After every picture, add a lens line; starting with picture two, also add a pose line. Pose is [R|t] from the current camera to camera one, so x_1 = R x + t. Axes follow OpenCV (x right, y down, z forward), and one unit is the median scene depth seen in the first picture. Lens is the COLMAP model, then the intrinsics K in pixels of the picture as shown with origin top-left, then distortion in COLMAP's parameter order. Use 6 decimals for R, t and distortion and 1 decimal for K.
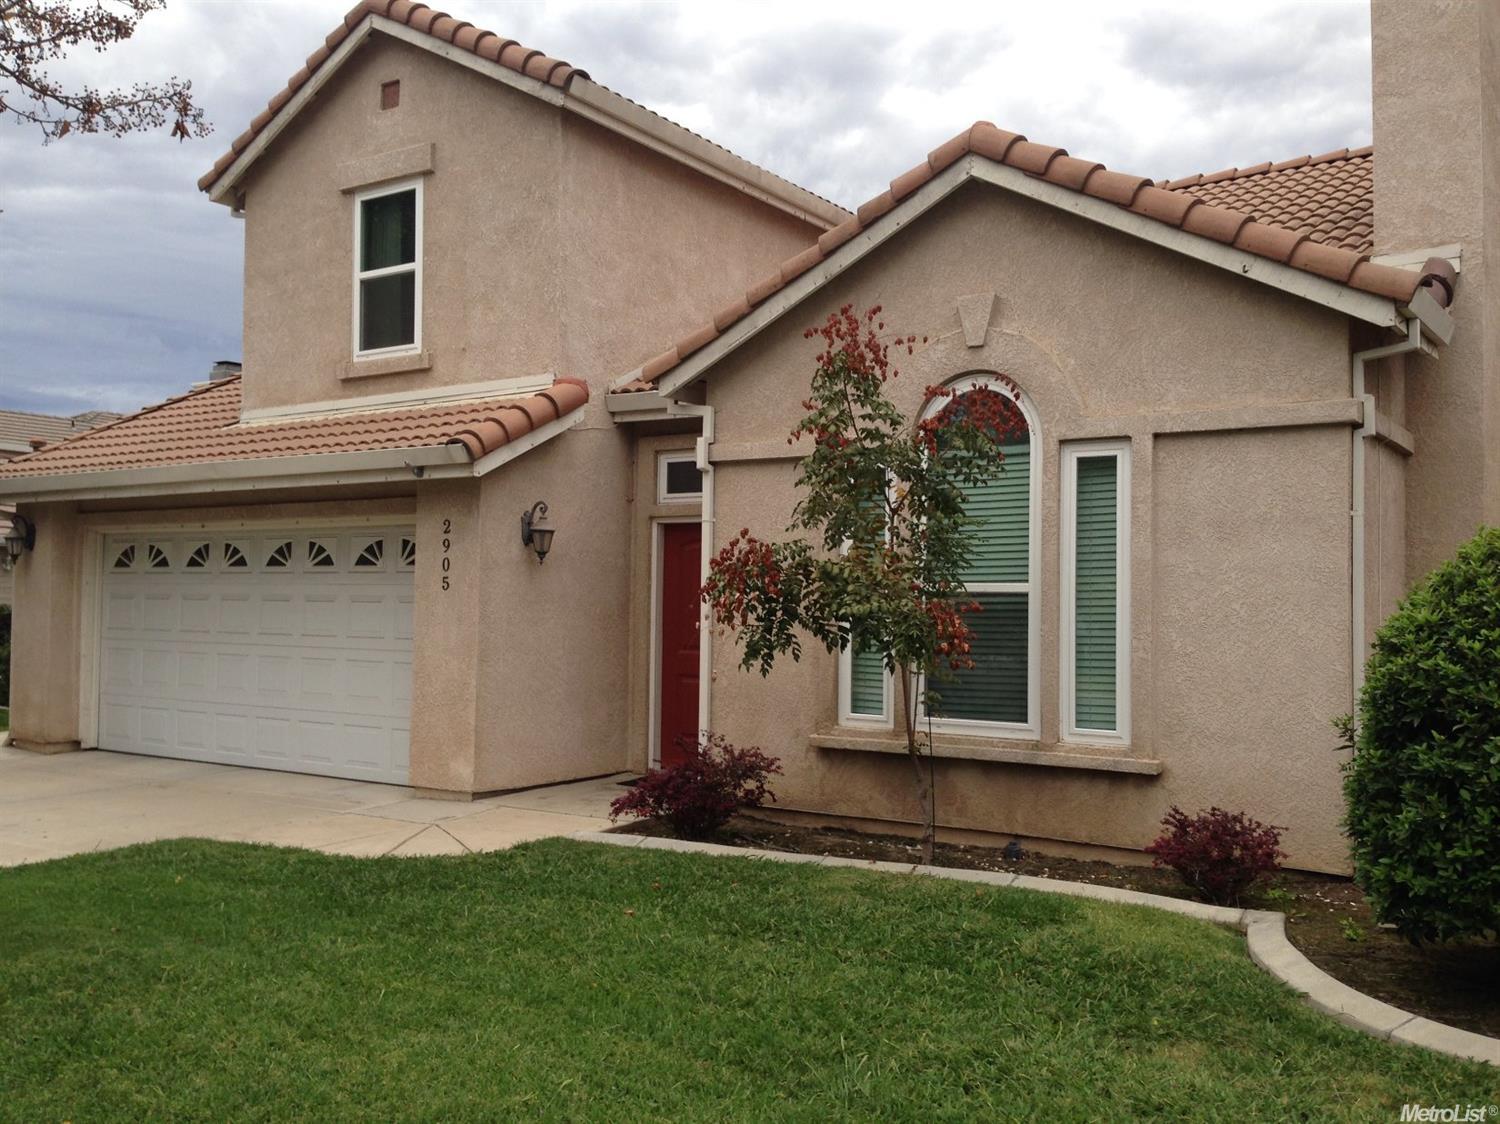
lens RADIAL K [[1384.1, 0, 750.0], [0, 1384.1, 562.0], [0, 0, 1]] dist [0.074555, -0.118819]
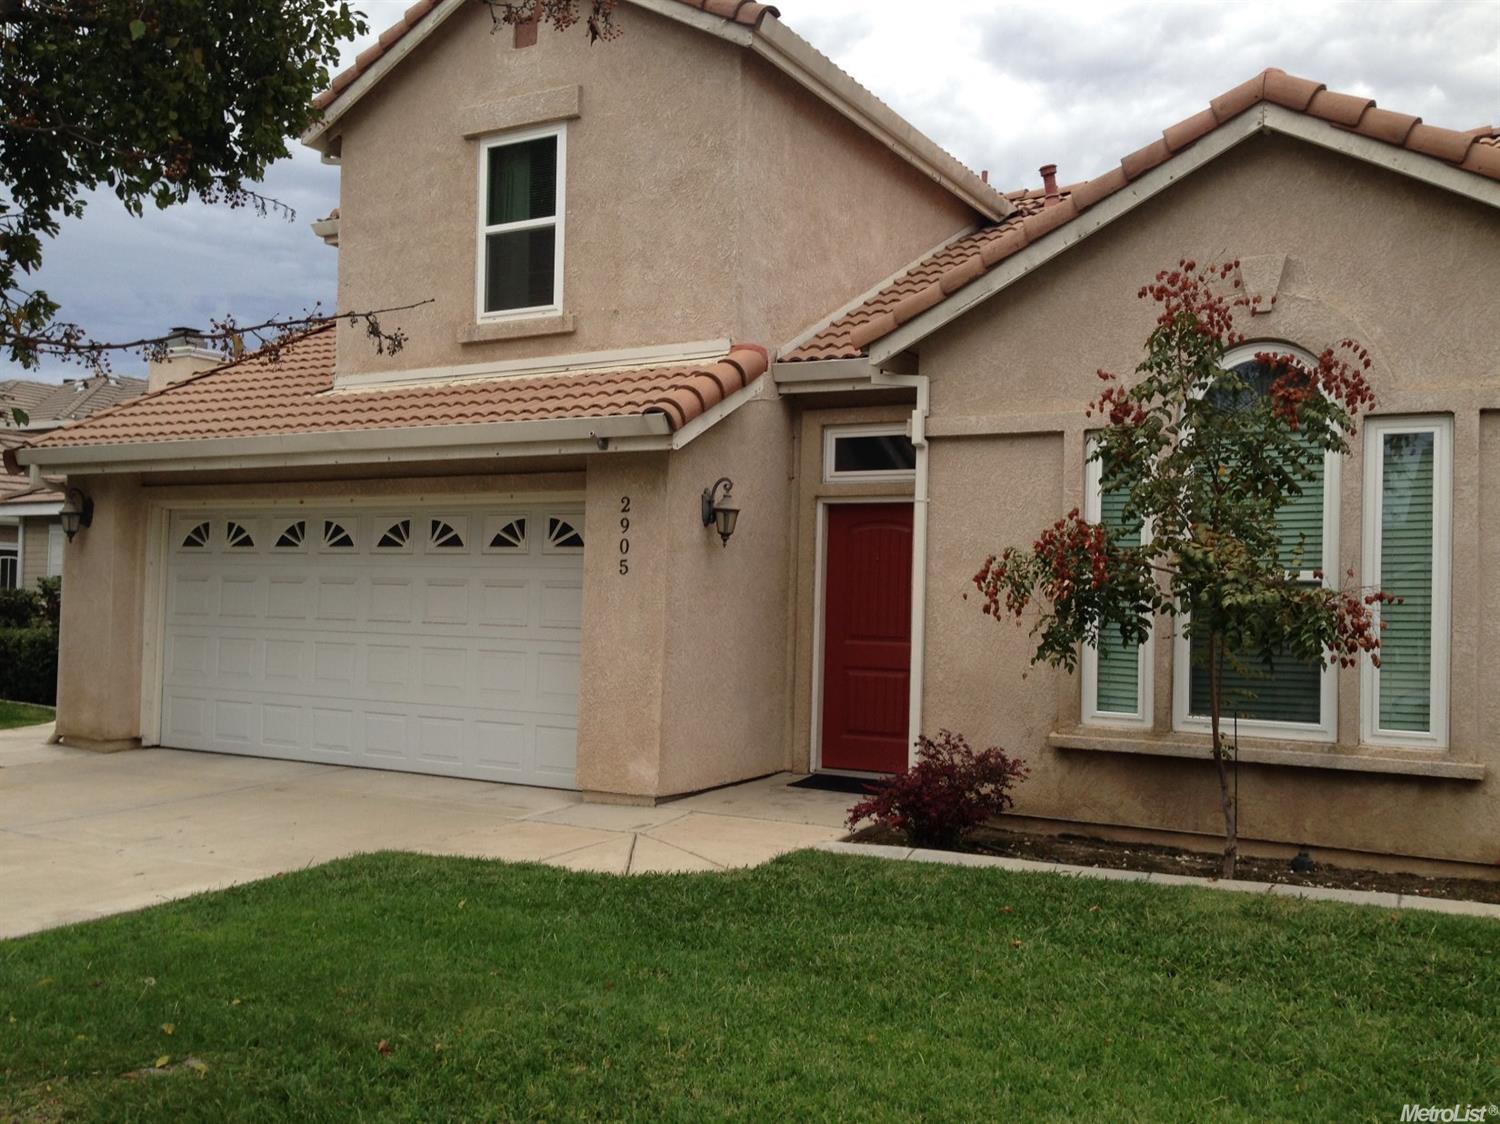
lens RADIAL K [[1395.9, 0, 749.9], [0, 1395.9, 549.0], [0, 0, 1]] dist [0.081994, -0.120768]
pose [[0.997417, 0.007425, 0.071448, -0.199492], [-0.007534, 0.999971, 0.001268, 0.001935], [-0.071436, -0.001803, 0.997444, 0.078906]]
